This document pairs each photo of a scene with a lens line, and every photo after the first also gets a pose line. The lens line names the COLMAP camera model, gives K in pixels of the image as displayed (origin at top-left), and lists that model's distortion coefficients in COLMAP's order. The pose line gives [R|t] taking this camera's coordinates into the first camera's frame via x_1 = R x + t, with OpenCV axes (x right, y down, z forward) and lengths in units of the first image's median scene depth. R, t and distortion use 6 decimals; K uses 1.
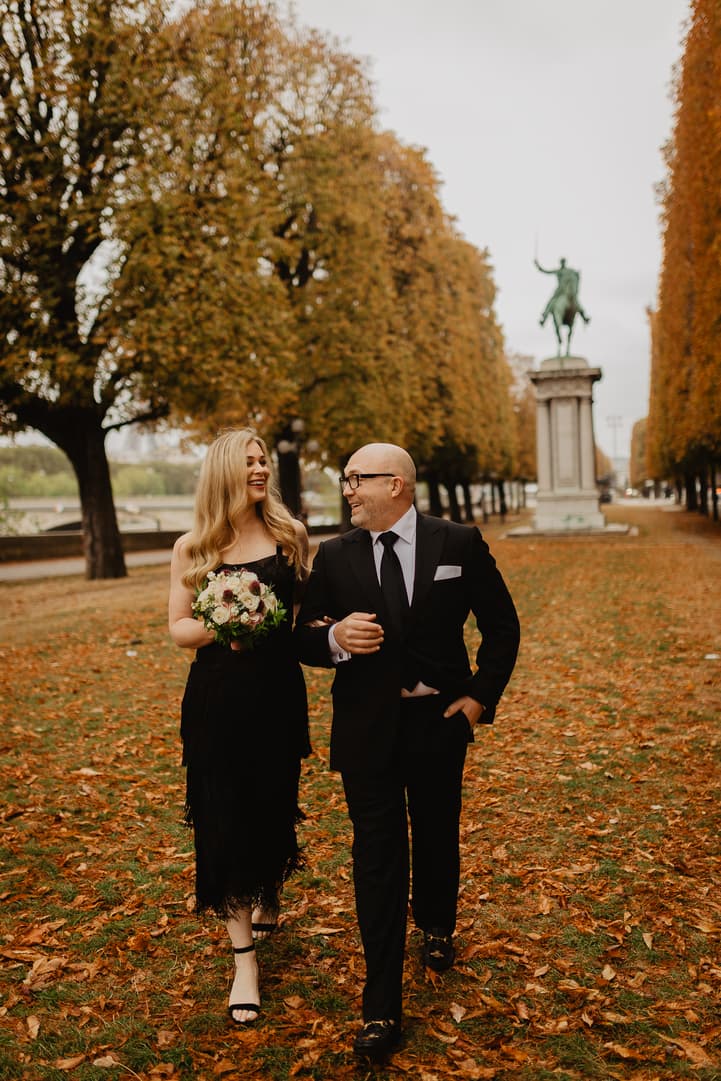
lens RADIAL K [[1064.8, 0, 360.5], [0, 1064.8, 540.5], [0, 0, 1]] dist [0.015625, -0.006592]
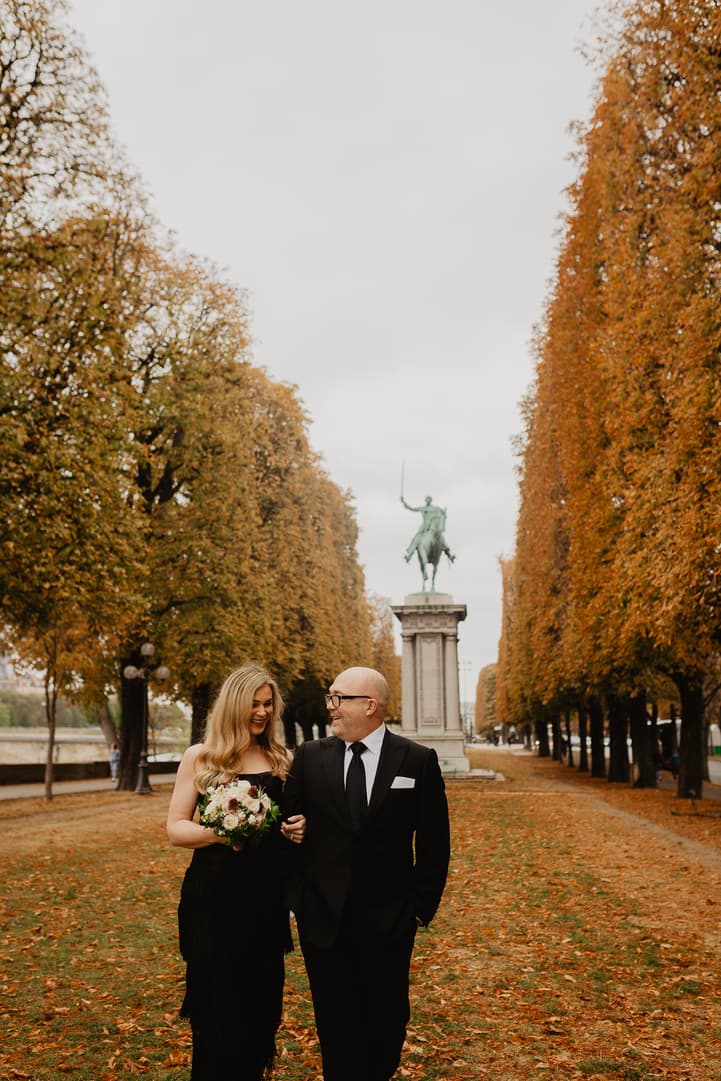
lens RADIAL K [[1031.4, 0, 363.1], [0, 1031.4, 543.2], [0, 0, 1]] dist [0.008195, 0.007406]
pose [[0.989383, 0.052395, 0.135557, -0.000918], [-0.020672, 0.974003, -0.225588, -0.001311], [-0.143852, 0.220391, 0.964746, 0.082040]]
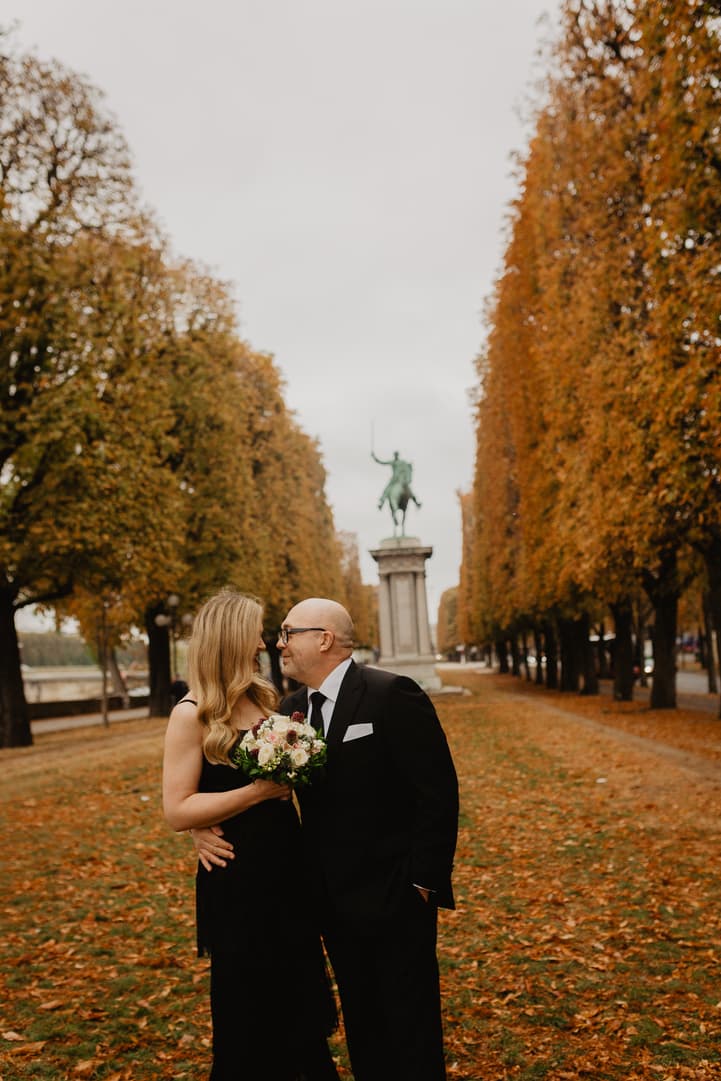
lens RADIAL K [[1036.2, 0, 363.3], [0, 1036.2, 545.1], [0, 0, 1]] dist [0.012818, -0.006722]
pose [[0.983747, 0.000946, 0.179559, -0.044832], [0.026927, 0.987901, -0.152727, 0.002283], [-0.177531, 0.155080, 0.971819, -0.055906]]
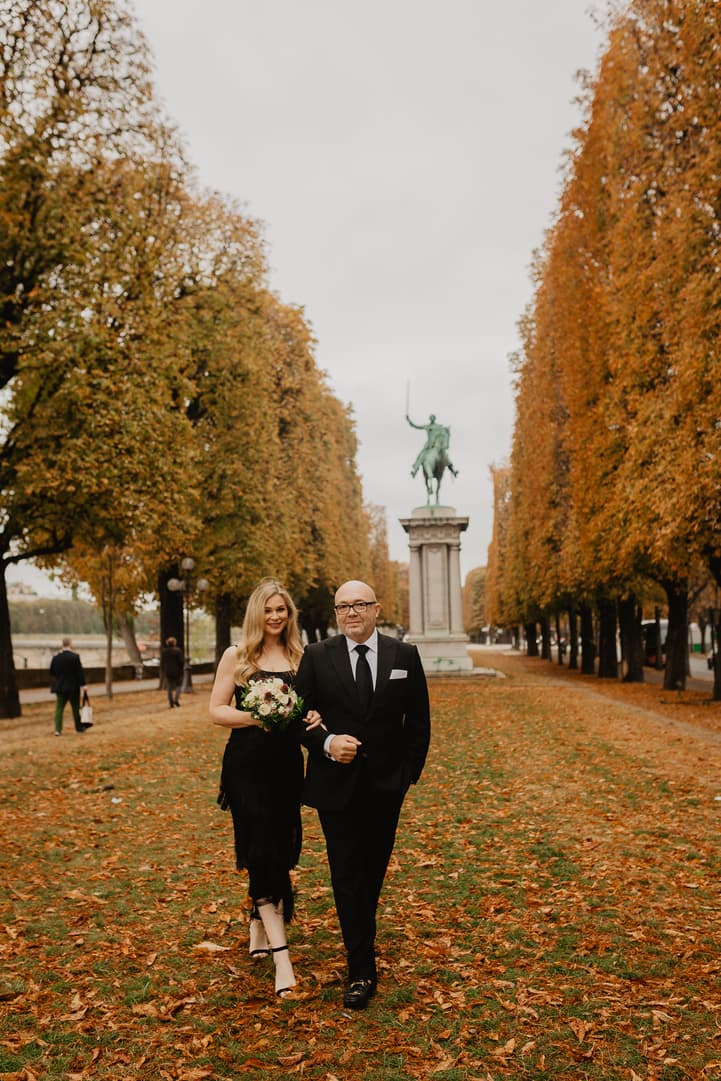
lens RADIAL K [[1031.4, 0, 363.1], [0, 1031.4, 543.2], [0, 0, 1]] dist [0.008195, 0.007406]
pose [[0.987360, 0.029093, 0.155800, -0.036879], [-0.007978, 0.990886, -0.134470, 0.001399], [-0.158292, 0.131527, 0.978593, 0.019182]]
